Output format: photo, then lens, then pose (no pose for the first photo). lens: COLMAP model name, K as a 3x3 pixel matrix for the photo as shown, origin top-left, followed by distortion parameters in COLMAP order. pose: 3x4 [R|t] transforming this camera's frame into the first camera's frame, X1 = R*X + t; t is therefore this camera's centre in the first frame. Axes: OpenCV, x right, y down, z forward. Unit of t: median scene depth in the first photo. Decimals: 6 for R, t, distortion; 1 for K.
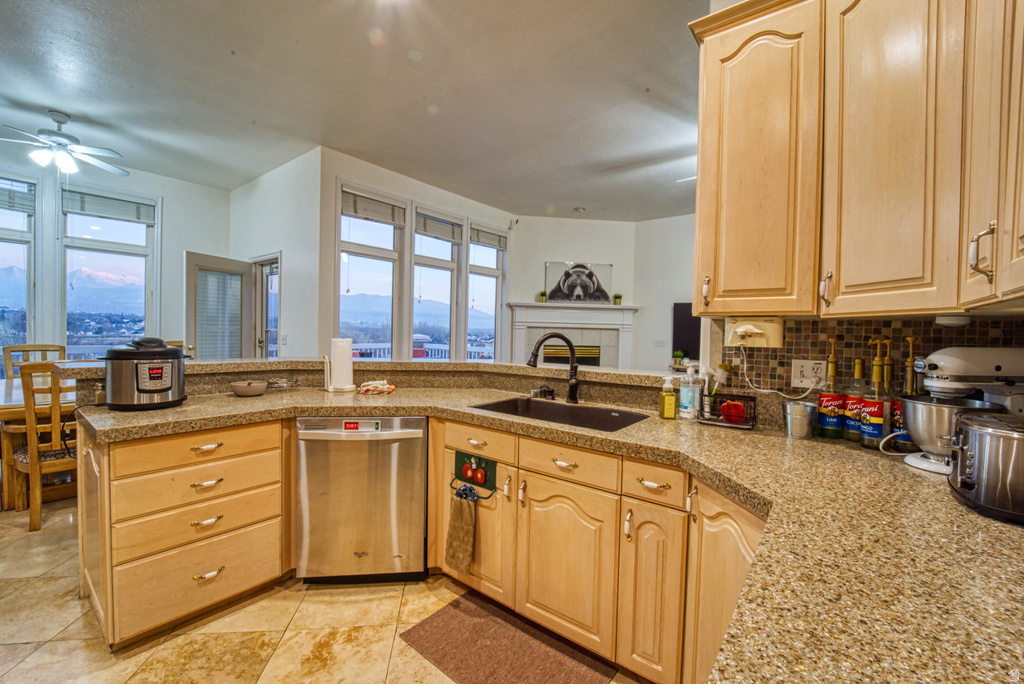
lens RADIAL K [[417.2, 0, 512.0], [0, 417.2, 342.0], [0, 0, 1]] dist [-0.030160, 0.003494]
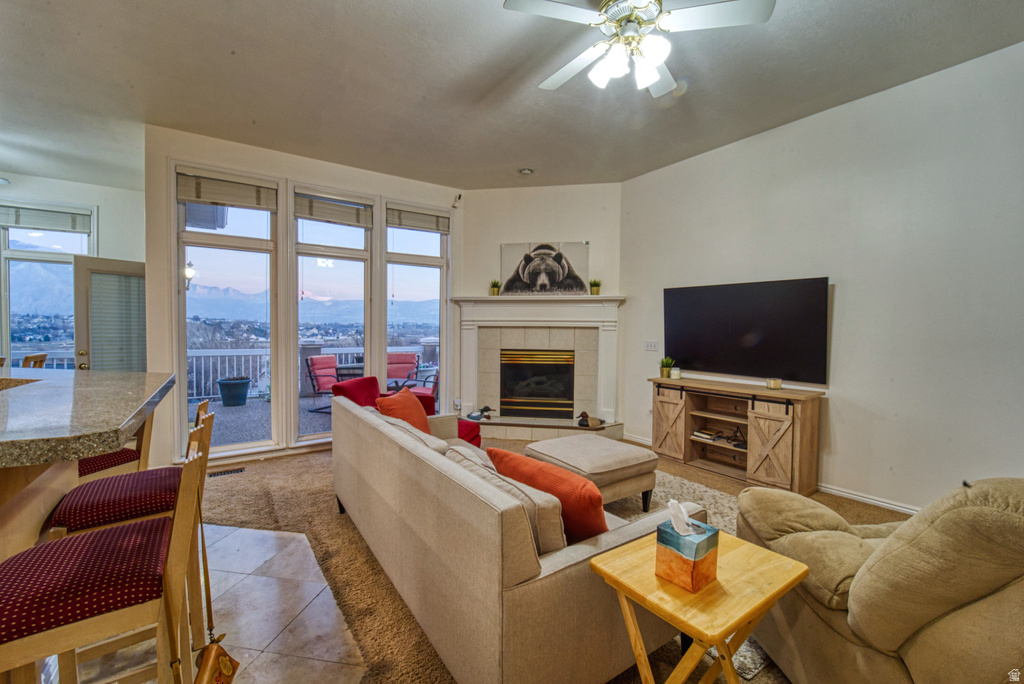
lens RADIAL K [[417.2, 0, 512.0], [0, 417.2, 342.0], [0, 0, 1]] dist [-0.030160, 0.003494]
pose [[0.958356, -0.007302, -0.285482, 0.326566], [0.004885, 0.999946, -0.009179, 0.001199], [0.285534, 0.007403, 0.958340, 0.244620]]
